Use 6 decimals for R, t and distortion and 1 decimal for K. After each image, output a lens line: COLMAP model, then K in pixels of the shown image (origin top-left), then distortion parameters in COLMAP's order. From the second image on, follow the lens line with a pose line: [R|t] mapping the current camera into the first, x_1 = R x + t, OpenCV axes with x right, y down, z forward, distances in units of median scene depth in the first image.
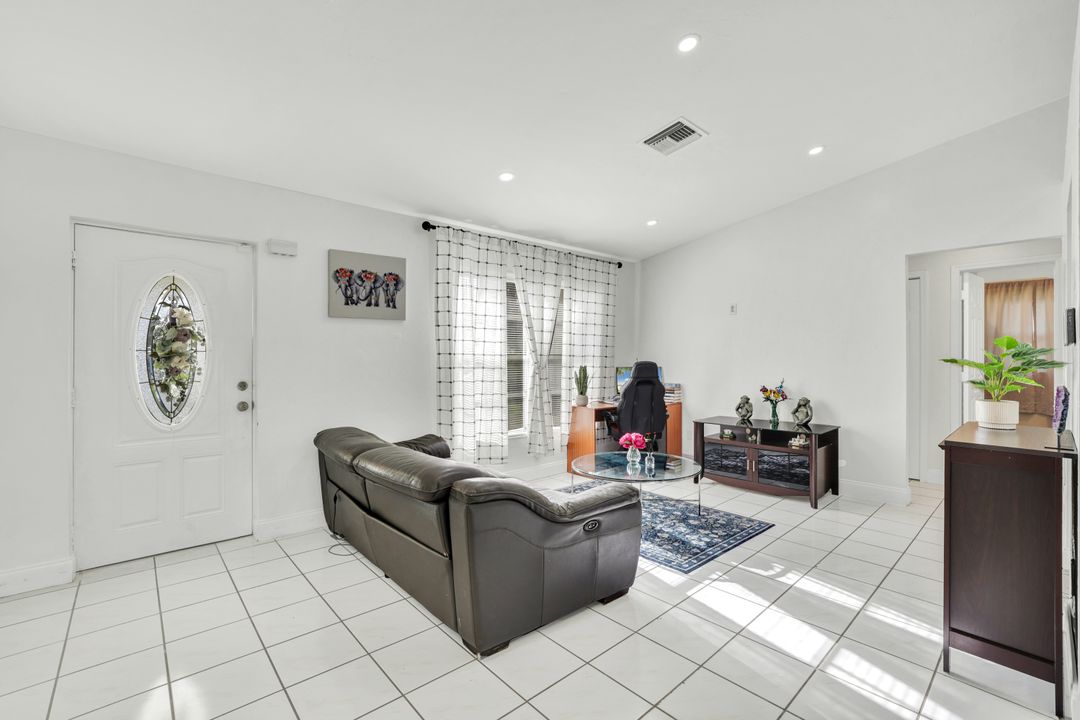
lens RADIAL K [[468.9, 0, 544.7], [0, 468.9, 358.7], [0, 0, 1]] dist [-0.004113, -0.000898]
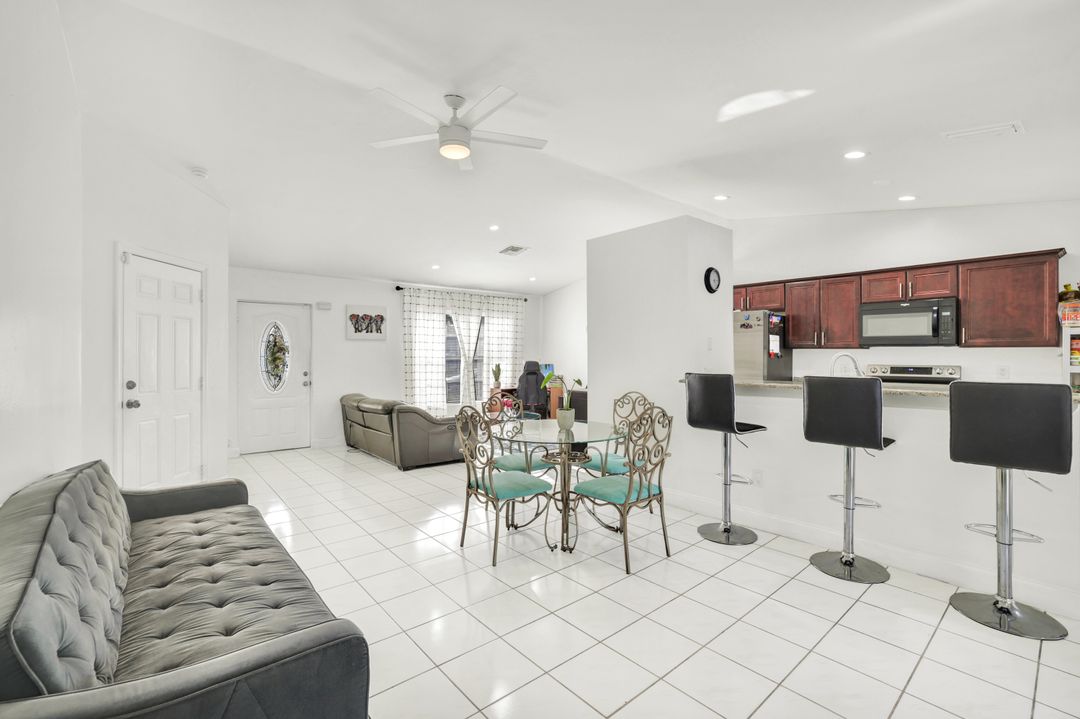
lens RADIAL K [[468.9, 0, 533.8], [0, 468.9, 356.0], [0, 0, 1]] dist [-0.004113, -0.000898]
pose [[0.999021, -0.005140, -0.043948, 0.328826], [0.004955, 0.999978, -0.004315, -0.004202], [0.043969, 0.004093, 0.999024, -0.747526]]
